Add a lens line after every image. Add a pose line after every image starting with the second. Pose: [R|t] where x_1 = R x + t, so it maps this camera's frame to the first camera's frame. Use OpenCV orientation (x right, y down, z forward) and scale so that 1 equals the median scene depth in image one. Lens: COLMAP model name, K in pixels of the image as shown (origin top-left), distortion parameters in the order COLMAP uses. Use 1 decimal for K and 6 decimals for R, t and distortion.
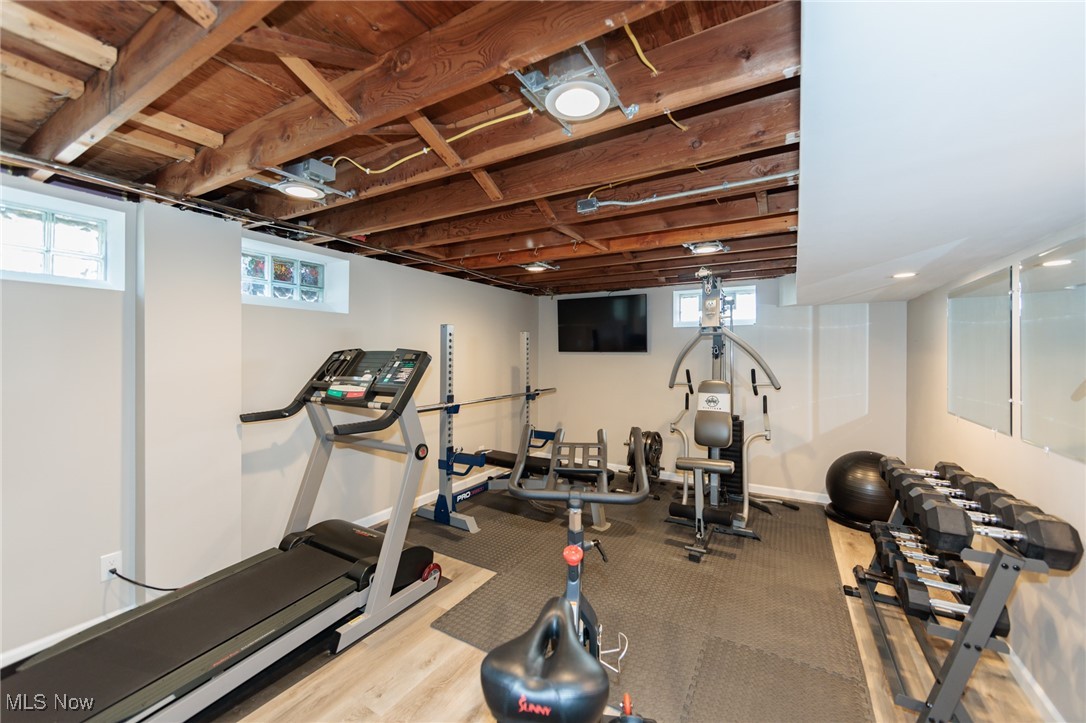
lens RADIAL K [[426.3, 0, 540.7], [0, 426.3, 354.7], [0, 0, 1]] dist [-0.000179, -0.000153]
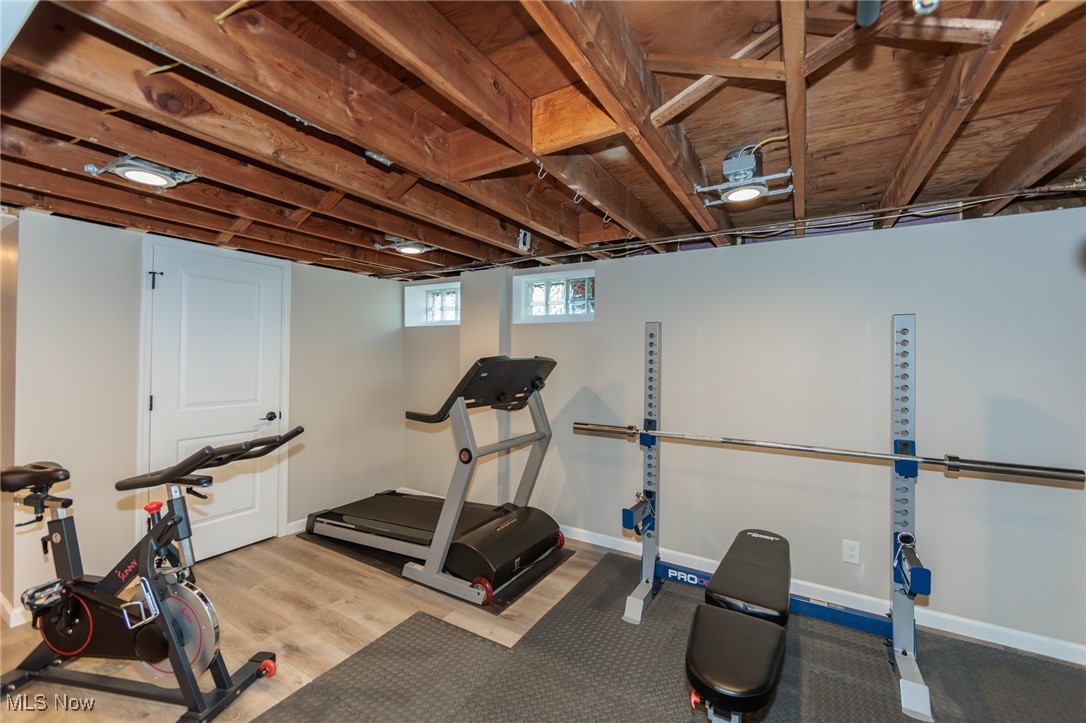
lens RADIAL K [[426.3, 0, 544.7], [0, 426.3, 358.7], [0, 0, 1]] dist [-0.000179, -0.000153]
pose [[0.003065, 0.000834, -0.999995, 0.734112], [-0.007961, 0.999968, 0.000810, -0.019084], [0.999964, 0.007959, 0.003071, 1.144472]]
